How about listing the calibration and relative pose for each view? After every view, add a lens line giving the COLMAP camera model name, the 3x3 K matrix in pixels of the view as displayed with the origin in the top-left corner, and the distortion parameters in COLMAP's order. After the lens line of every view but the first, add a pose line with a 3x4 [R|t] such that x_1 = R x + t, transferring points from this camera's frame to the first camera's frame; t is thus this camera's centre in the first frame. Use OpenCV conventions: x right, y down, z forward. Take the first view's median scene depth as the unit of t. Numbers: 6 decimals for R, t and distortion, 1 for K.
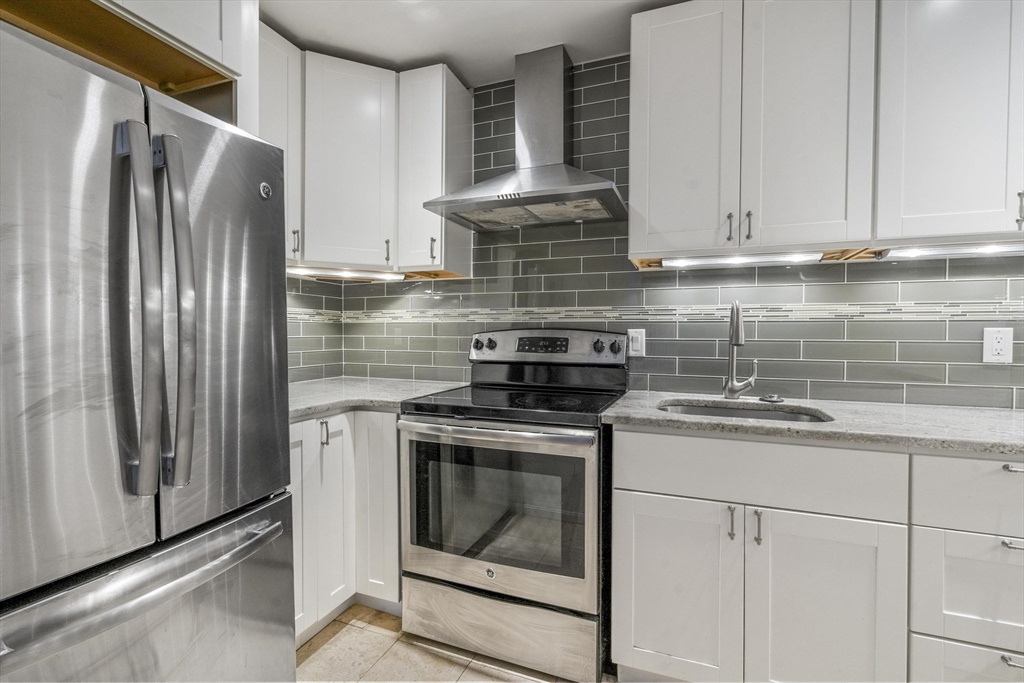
lens RADIAL K [[465.2, 0, 514.9], [0, 465.2, 340.5], [0, 0, 1]] dist [-0.000576, 0.001603]
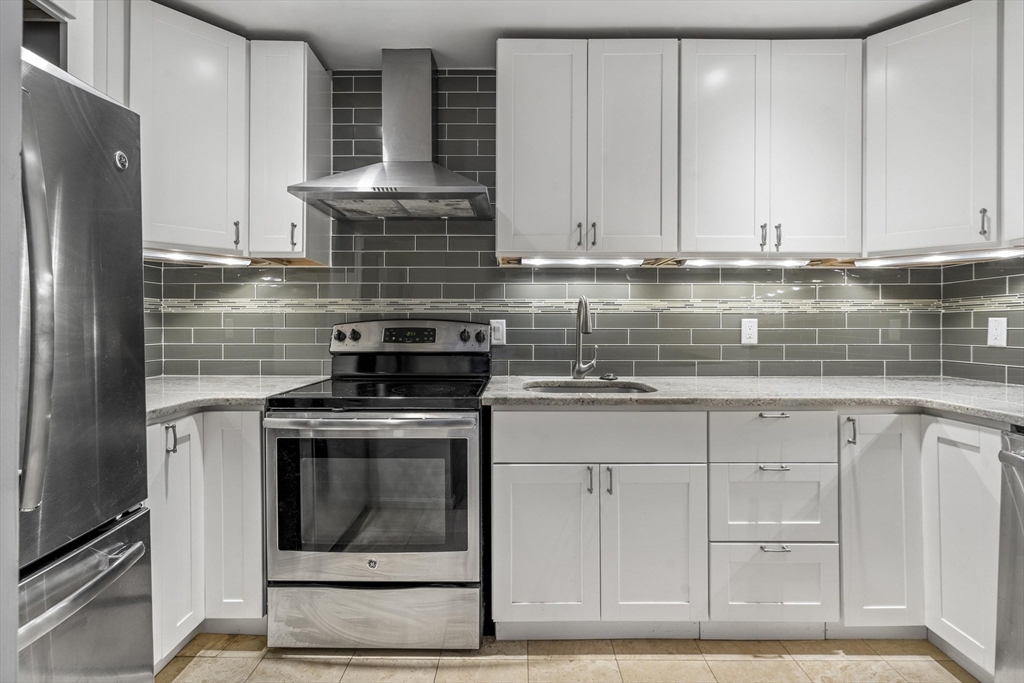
lens RADIAL K [[473.1, 0, 515.5], [0, 473.1, 325.0], [0, 0, 1]] dist [0.001394, 0.000091]
pose [[0.930764, -0.004328, 0.365596, -0.123595], [0.009331, 0.999885, -0.011919, 0.001587], [-0.365502, 0.014505, 0.930697, -0.061110]]
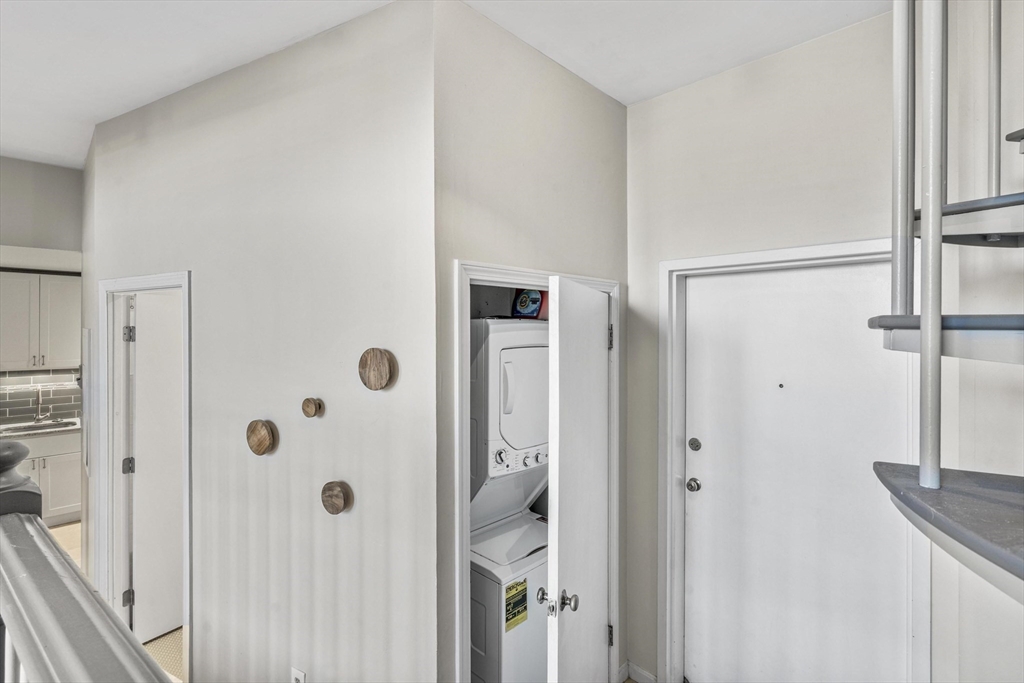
lens RADIAL K [[473.1, 0, 515.5], [0, 473.1, 325.0], [0, 0, 1]] dist [0.001394, 0.000091]
pose [[0.394747, -0.004334, 0.918780, -0.878886], [0.015057, 0.999885, -0.001753, -0.366473], [-0.918666, 0.014526, 0.394767, -2.423547]]
